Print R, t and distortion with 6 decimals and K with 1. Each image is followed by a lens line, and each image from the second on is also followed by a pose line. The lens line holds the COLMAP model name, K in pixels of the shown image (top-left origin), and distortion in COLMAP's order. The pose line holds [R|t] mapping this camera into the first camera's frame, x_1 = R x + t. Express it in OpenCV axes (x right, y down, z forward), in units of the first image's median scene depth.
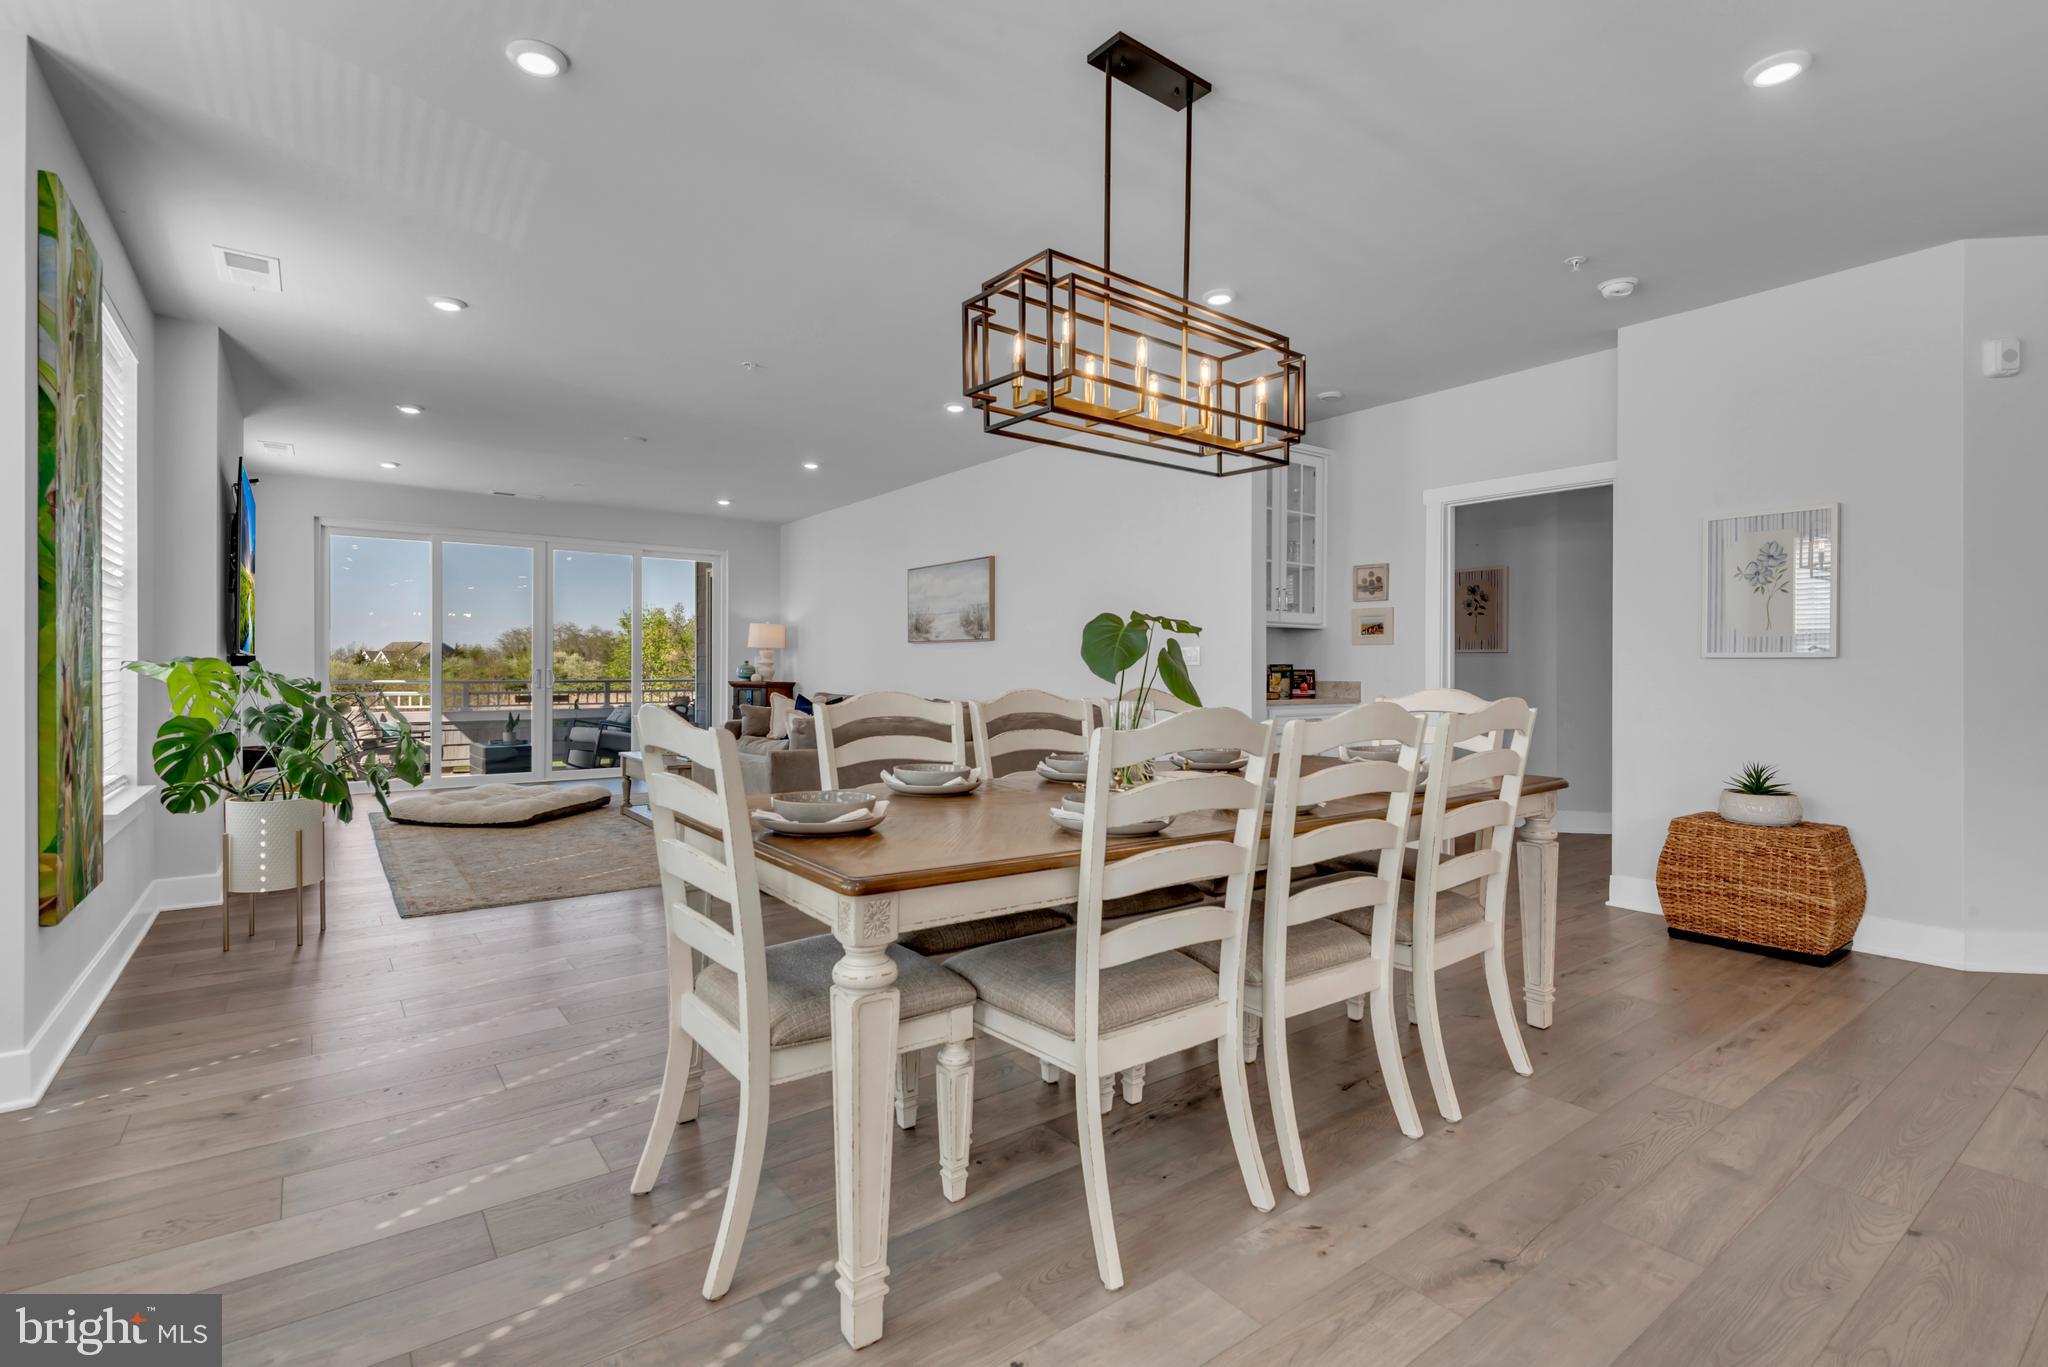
lens RADIAL K [[958.1, 0, 1044.7], [0, 958.1, 677.5], [0, 0, 1]] dist [0.014871, -0.008373]
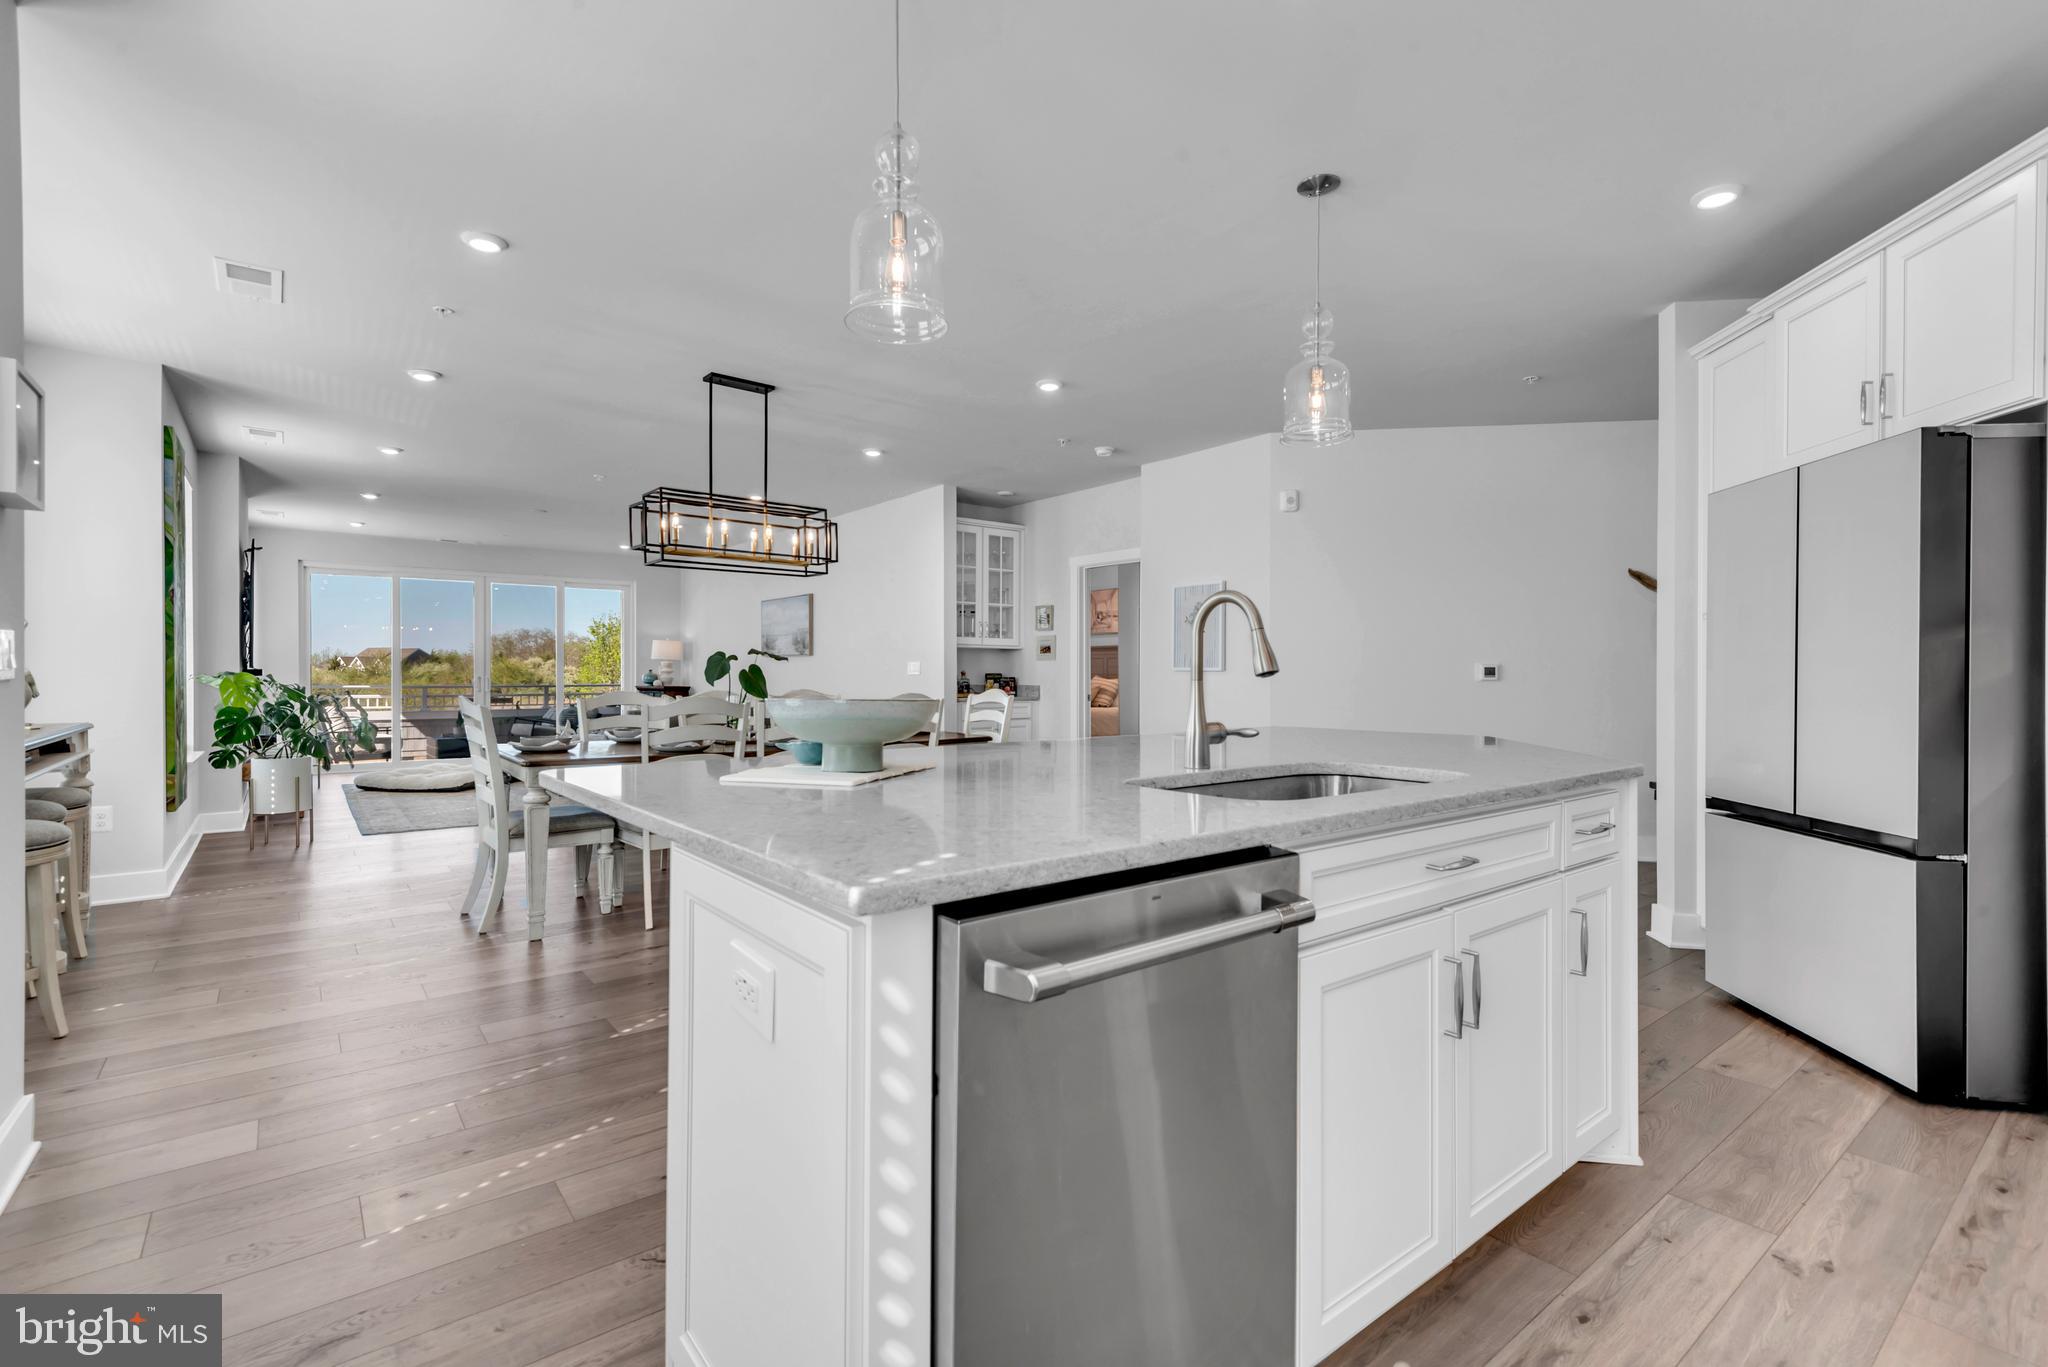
lens RADIAL K [[926.0, 0, 1042.8], [0, 926.0, 679.8], [0, 0, 1]] dist [0.022268, -0.007716]
pose [[0.999564, -0.001677, 0.029469, 0.252851], [0.001728, 0.999997, -0.001706, -0.001444], [-0.029466, 0.001756, 0.999564, -0.355070]]
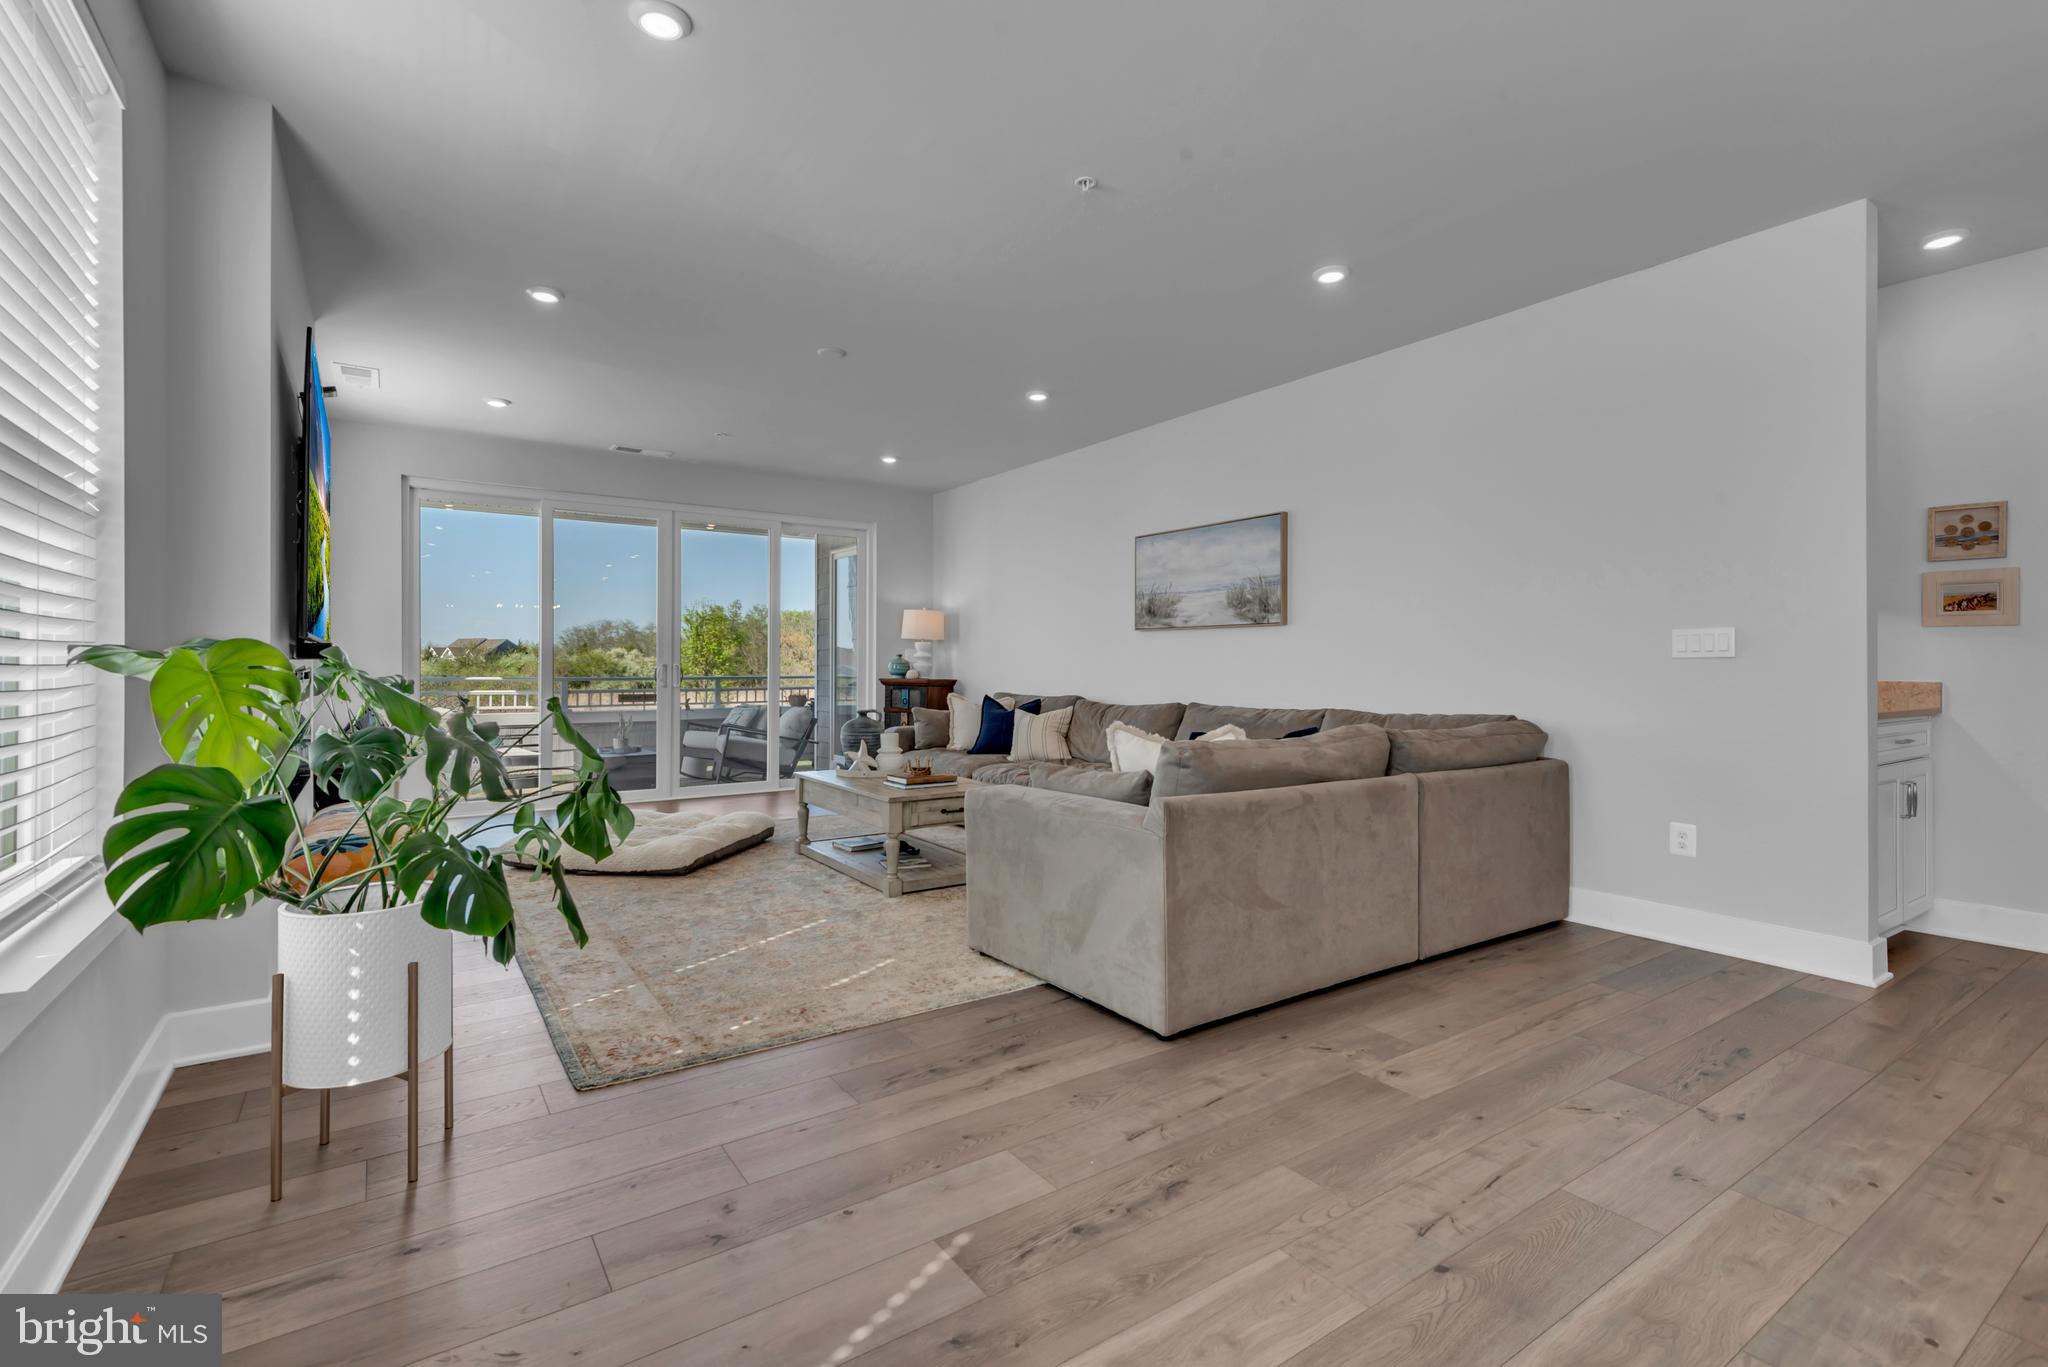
lens RADIAL K [[924.4, 0, 1037.0], [0, 924.4, 673.9], [0, 0, 1]] dist [0.022110, -0.007444]
pose [[0.999259, 0.000213, -0.038485, -0.235060], [-0.000177, 1.000000, 0.000937, -0.001445], [0.038485, -0.000930, 0.999259, 0.286300]]
